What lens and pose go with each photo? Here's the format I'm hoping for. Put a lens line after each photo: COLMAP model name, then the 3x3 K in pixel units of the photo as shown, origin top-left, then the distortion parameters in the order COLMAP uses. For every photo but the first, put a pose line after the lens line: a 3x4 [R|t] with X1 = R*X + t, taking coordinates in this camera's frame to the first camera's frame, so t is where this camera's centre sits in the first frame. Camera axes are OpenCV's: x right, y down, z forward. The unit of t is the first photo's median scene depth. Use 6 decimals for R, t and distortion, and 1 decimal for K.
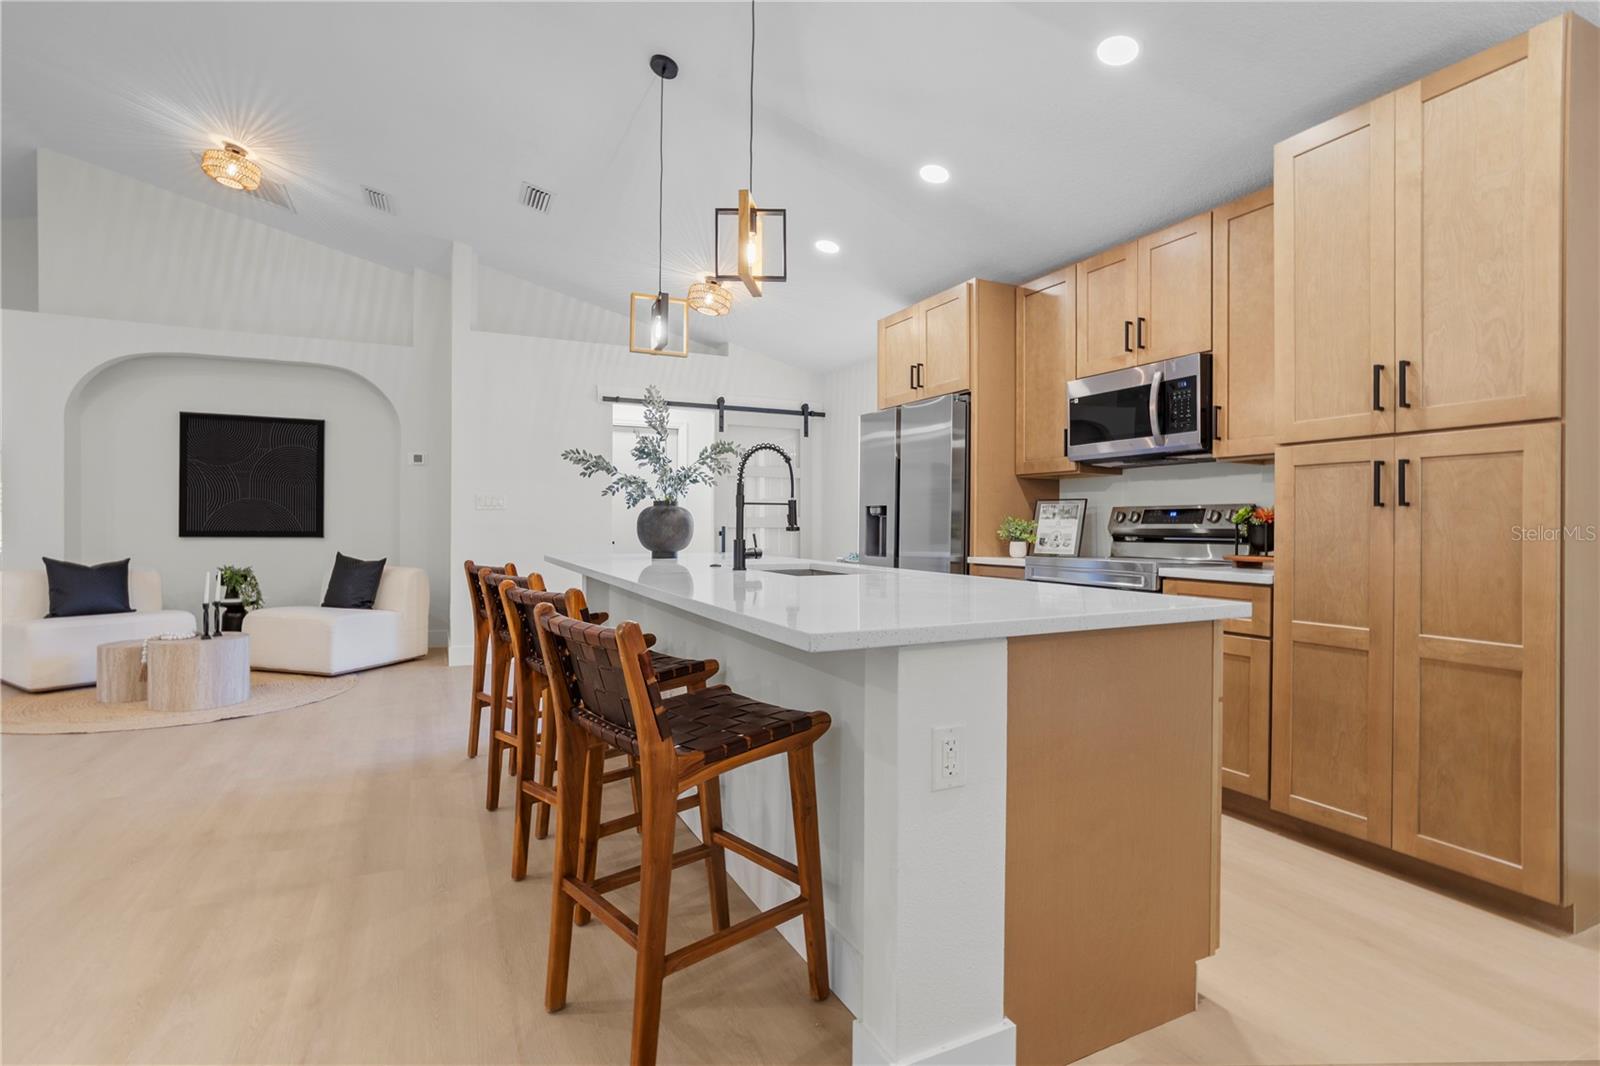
lens RADIAL K [[781.0, 0, 809.6], [0, 781.0, 537.4], [0, 0, 1]] dist [-0.046764, 0.025520]
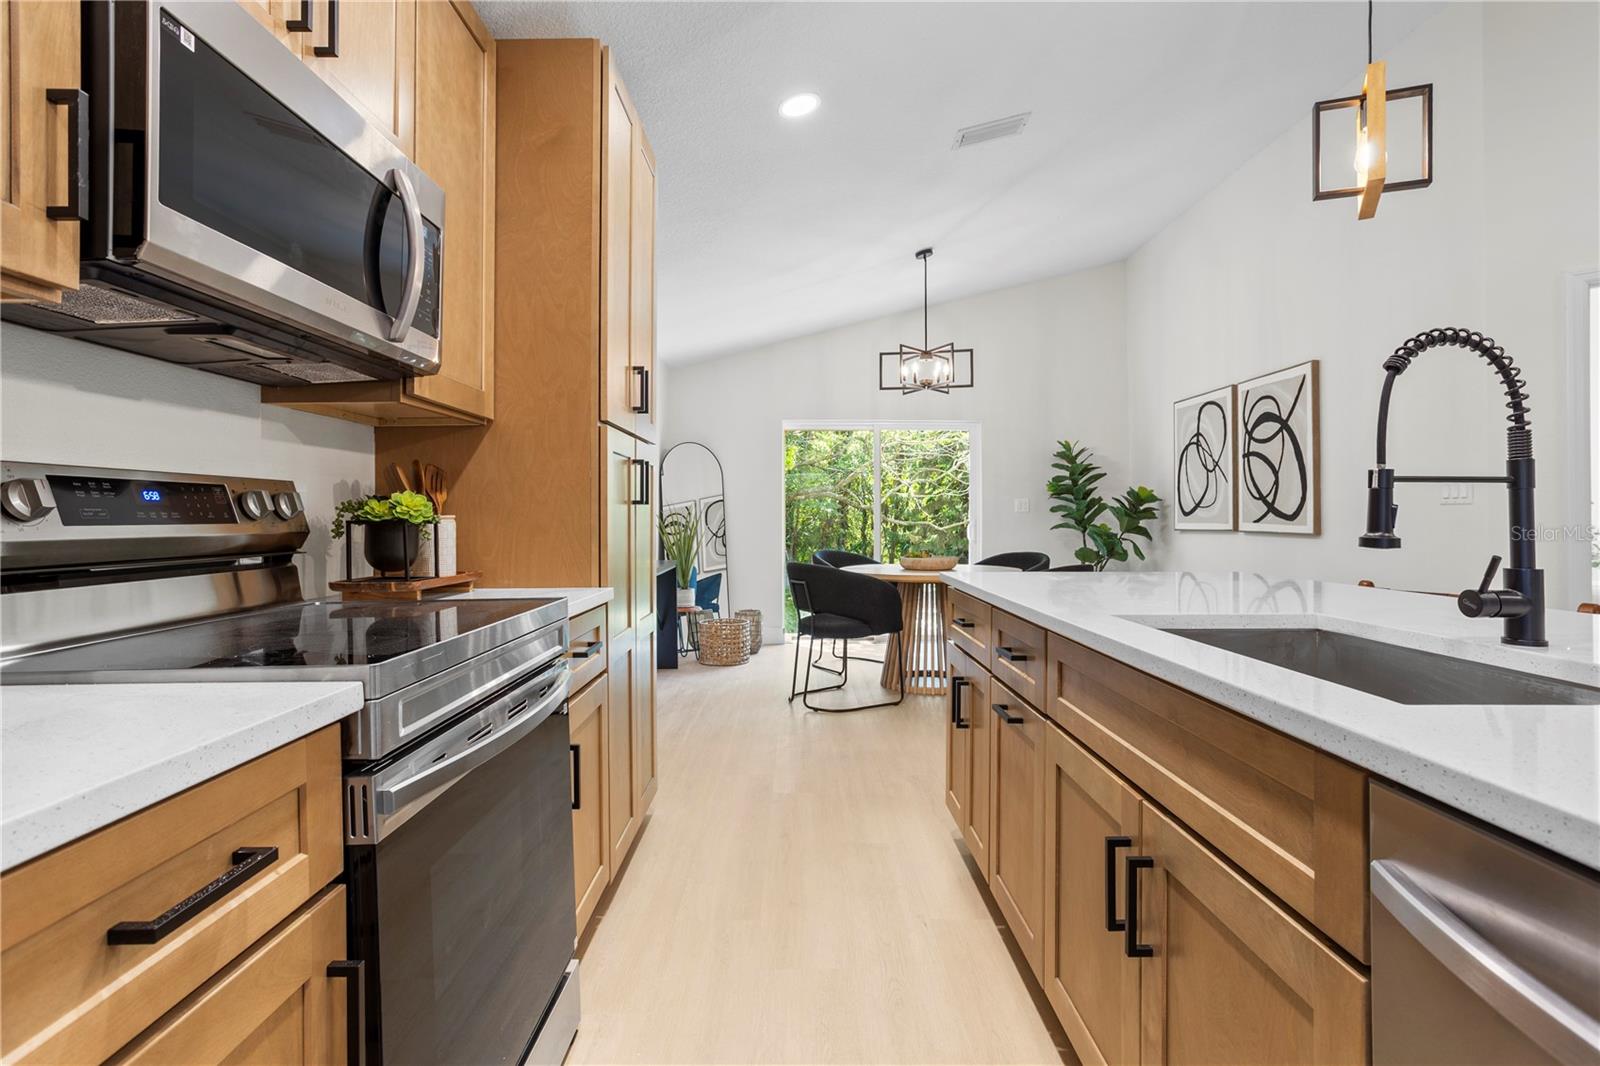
lens RADIAL K [[781.0, 0, 814.7], [0, 781.0, 521.6], [0, 0, 1]] dist [-0.046764, 0.025520]
pose [[-0.903853, -0.004882, 0.427815, 0.046534], [0.005118, 0.999740, 0.022222, -0.020163], [-0.427813, 0.022275, -0.903593, 0.974522]]
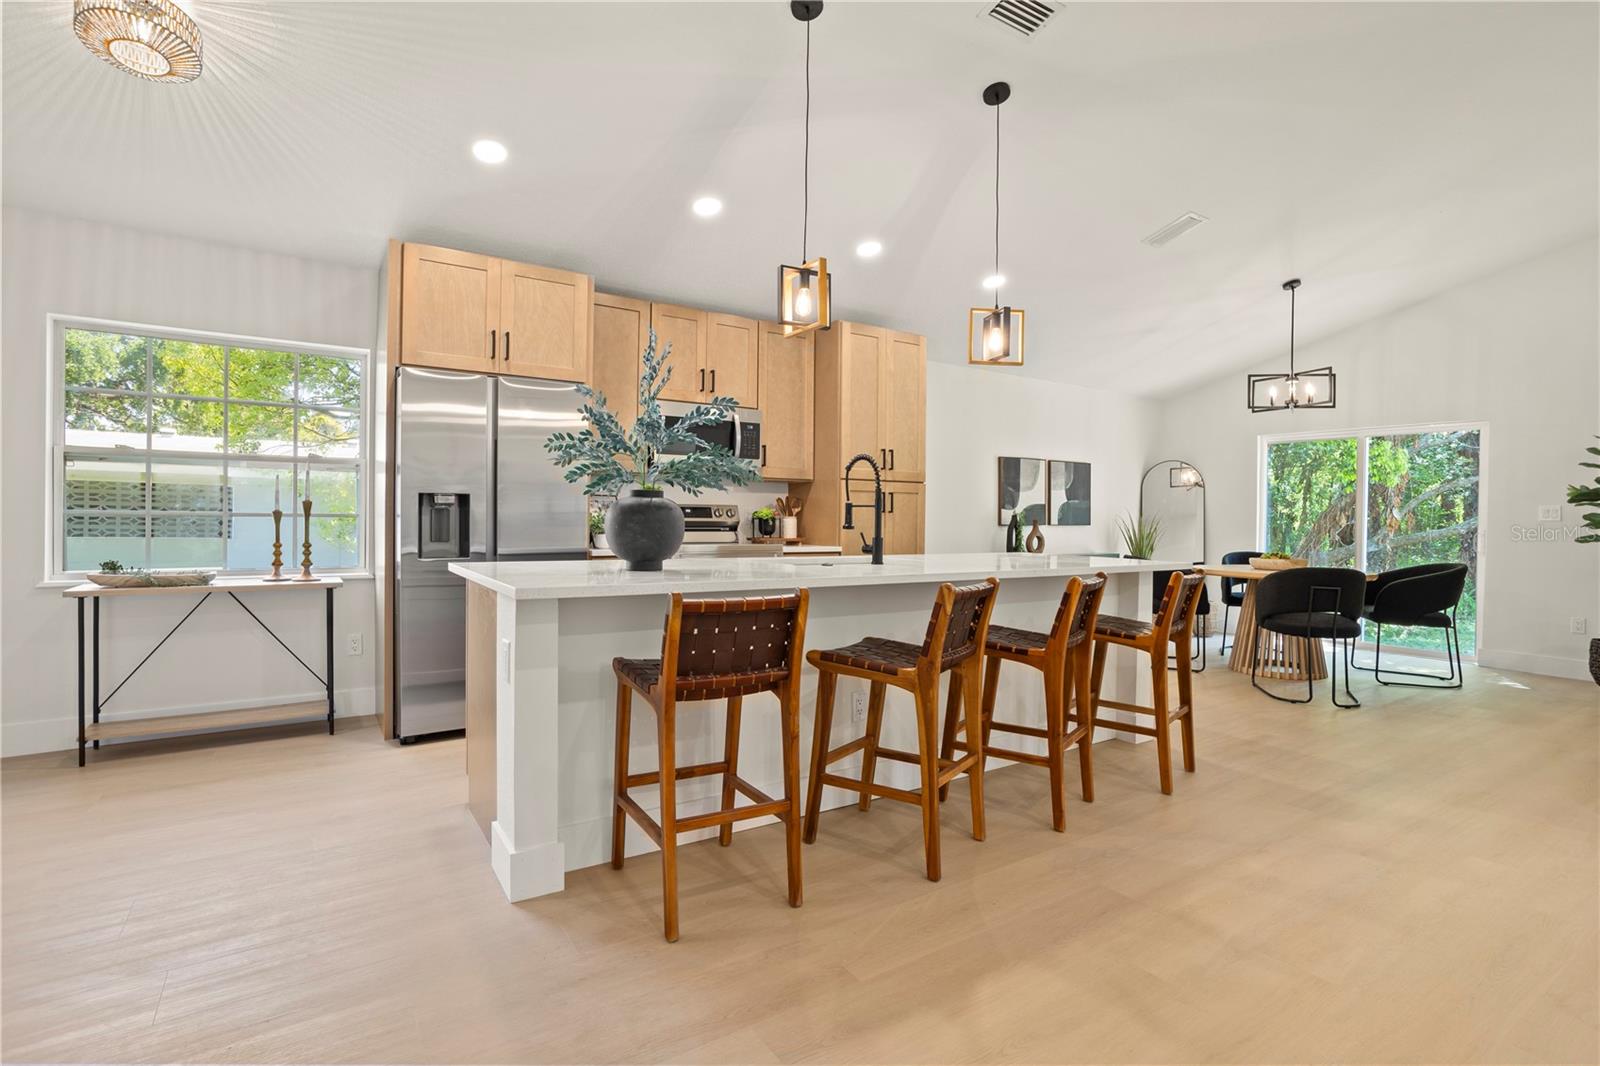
lens RADIAL K [[781.0, 0, 801.9], [0, 781.0, 525.0], [0, 0, 1]] dist [-0.046764, 0.025520]
pose [[-0.135414, -0.016126, 0.990658, -0.779812], [0.003385, 0.999854, 0.016738, -0.022205], [-0.990783, 0.005620, -0.135340, 0.814369]]
